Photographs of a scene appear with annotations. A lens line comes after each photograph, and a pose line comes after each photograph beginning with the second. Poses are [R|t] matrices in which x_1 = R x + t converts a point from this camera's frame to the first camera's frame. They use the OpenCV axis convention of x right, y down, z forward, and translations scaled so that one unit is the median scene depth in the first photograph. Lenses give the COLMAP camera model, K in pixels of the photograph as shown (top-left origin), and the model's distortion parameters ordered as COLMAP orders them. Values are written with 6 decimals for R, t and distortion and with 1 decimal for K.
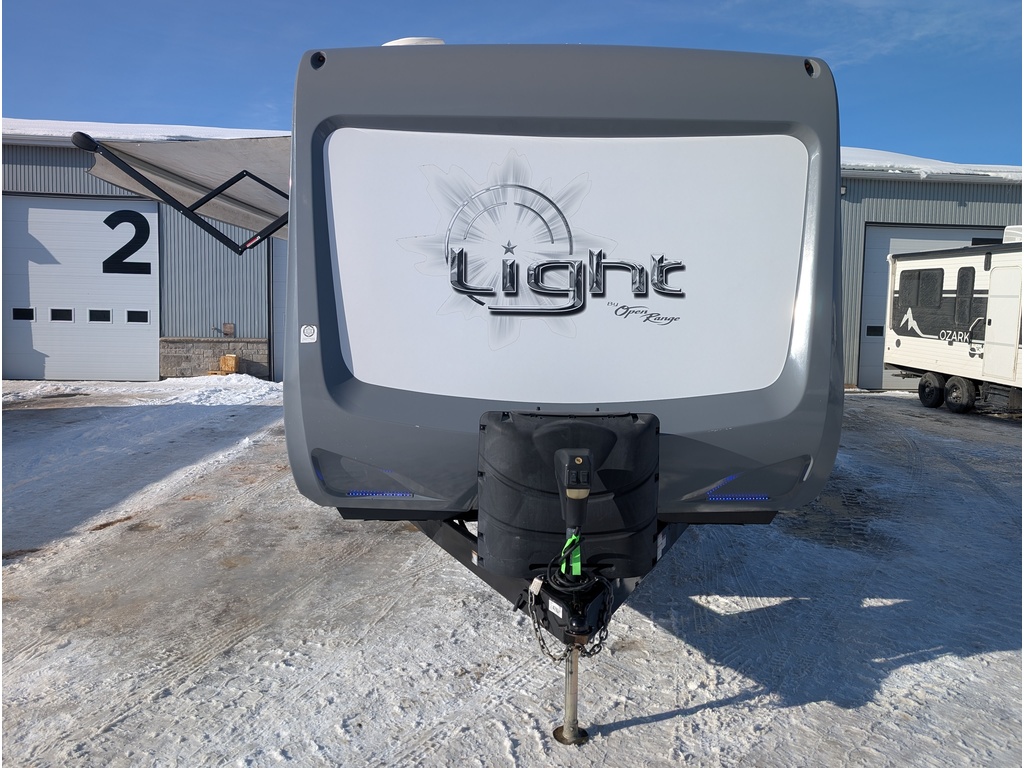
lens RADIAL K [[709.3, 0, 494.1], [0, 709.3, 387.1], [0, 0, 1]] dist [0.006554, -0.002231]
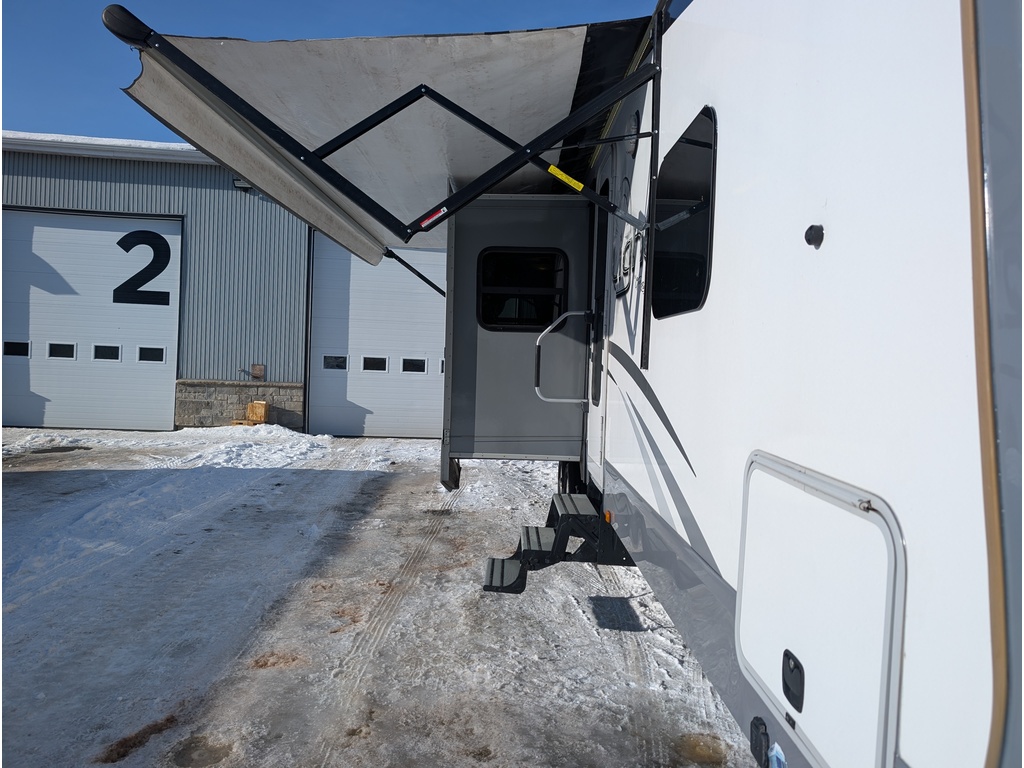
lens RADIAL K [[720.5, 0, 511.3], [0, 720.5, 394.1], [0, 0, 1]] dist [-0.001909, -0.000191]
pose [[0.999697, 0.019453, 0.015057, -0.097220], [-0.018599, 0.998318, -0.054920, -0.014734], [-0.016100, 0.054624, 0.998377, 0.157977]]
